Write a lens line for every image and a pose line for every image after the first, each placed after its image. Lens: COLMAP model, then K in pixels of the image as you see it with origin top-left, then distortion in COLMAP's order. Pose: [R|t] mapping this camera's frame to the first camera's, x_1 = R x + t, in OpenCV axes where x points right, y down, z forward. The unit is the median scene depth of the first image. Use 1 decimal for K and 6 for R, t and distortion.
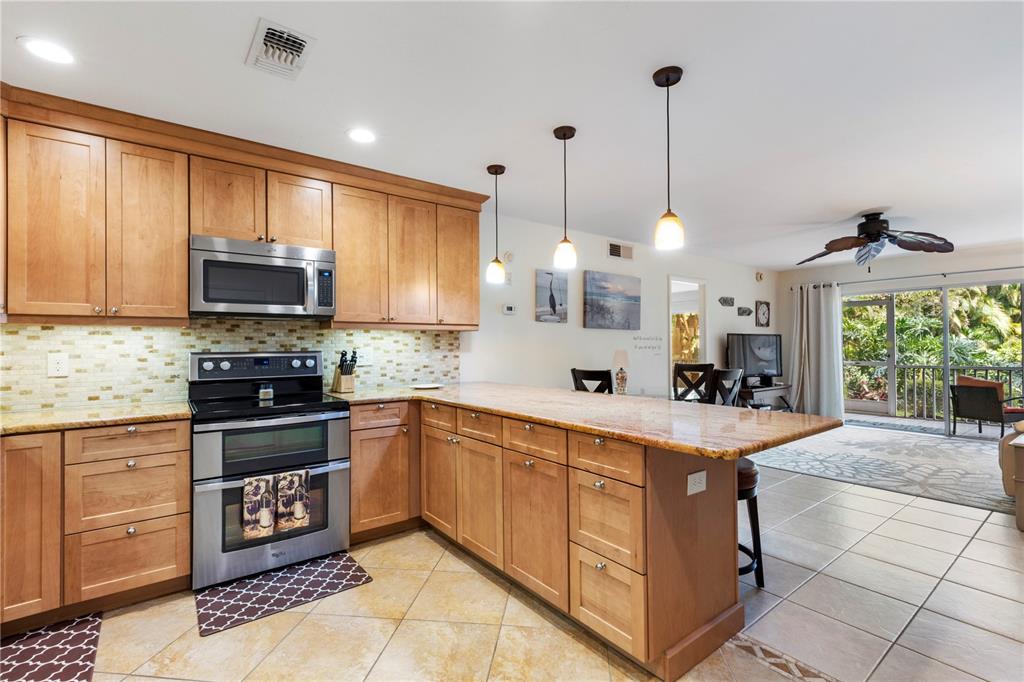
lens RADIAL K [[462.9, 0, 517.7], [0, 462.9, 338.3], [0, 0, 1]] dist [0.006330, -0.001297]
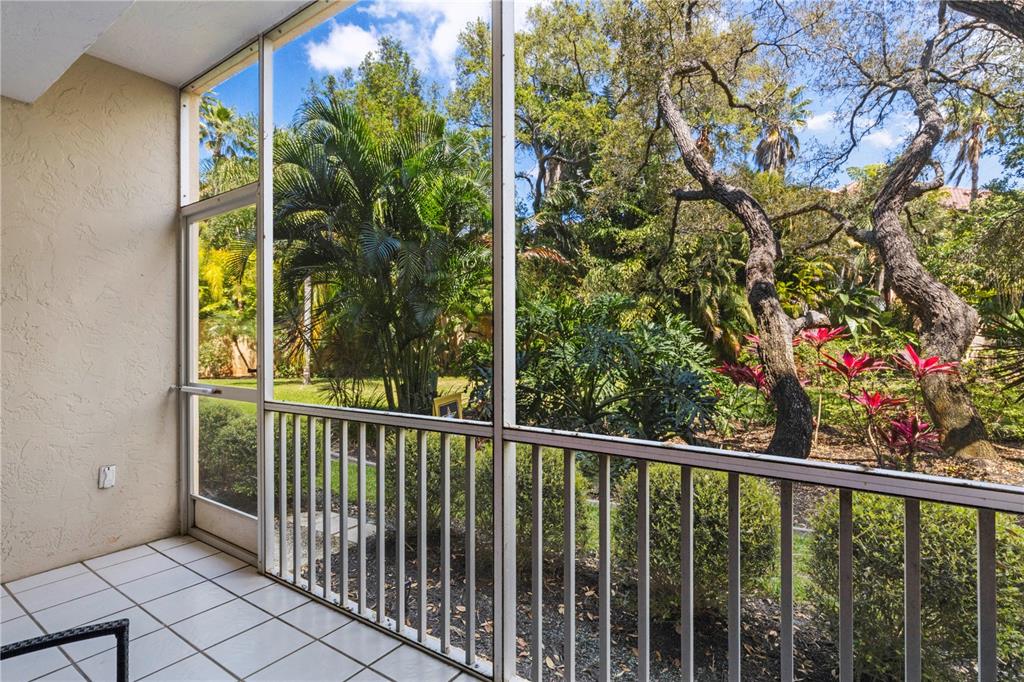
lens RADIAL K [[515.1, 0, 512.9], [0, 515.1, 337.2], [0, 0, 1]] dist [-0.004156, -0.000823]
pose [[0.947916, 0.006516, 0.318453, 1.848610], [-0.009663, 0.999919, 0.008303, 0.027864], [-0.318373, -0.010948, 0.947902, 1.357283]]
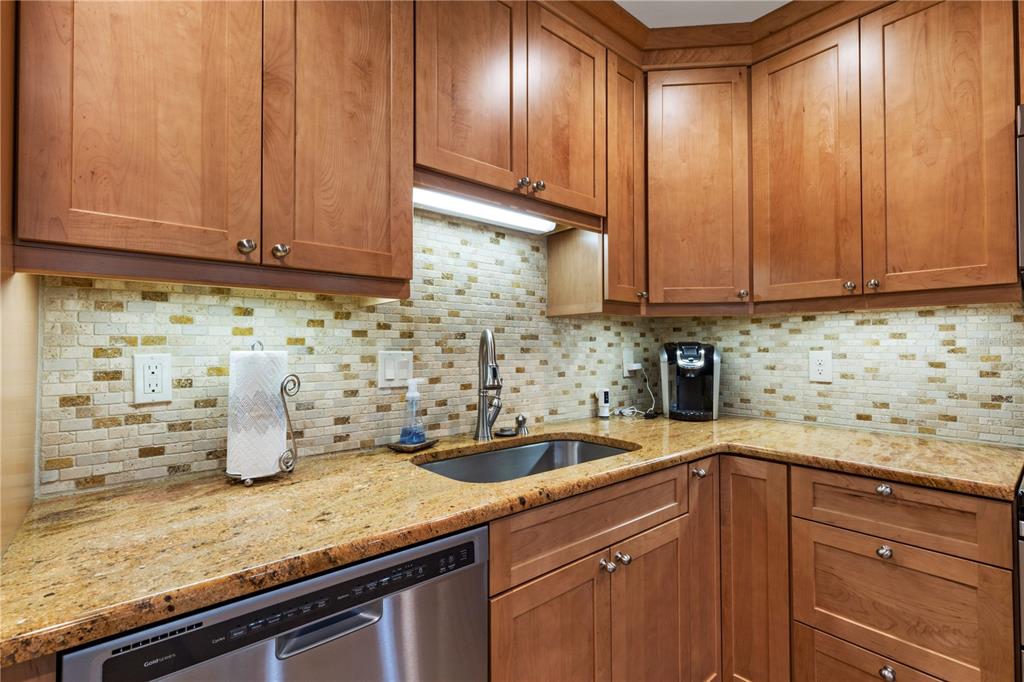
lens RADIAL K [[462.9, 0, 512.7], [0, 462.9, 340.2], [0, 0, 1]] dist [0.006330, -0.001297]
pose [[0.050522, -0.006053, -0.998705, -0.165976], [0.015307, 0.999869, -0.005286, 0.006801], [0.998606, -0.015020, 0.050608, 0.296792]]
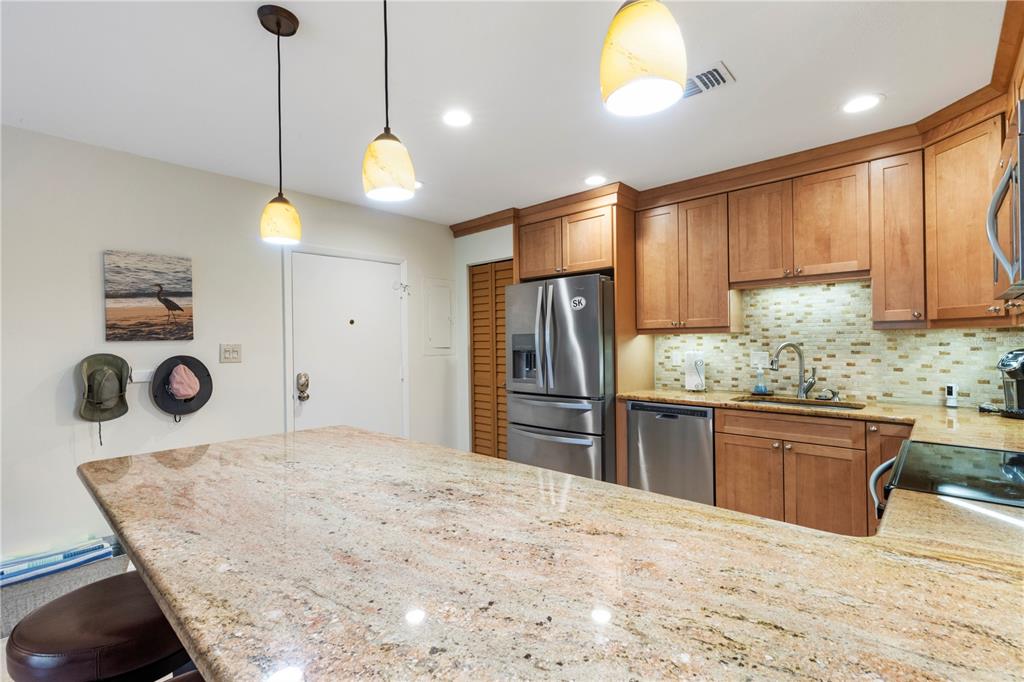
lens RADIAL K [[462.9, 0, 512.8], [0, 462.9, 339.7], [0, 0, 1]] dist [0.006330, -0.001297]
pose [[-0.984626, 0.020946, -0.173414, 0.046979], [0.024356, 0.999549, -0.017559, -0.006145], [0.172968, -0.021513, -0.984692, 0.987761]]
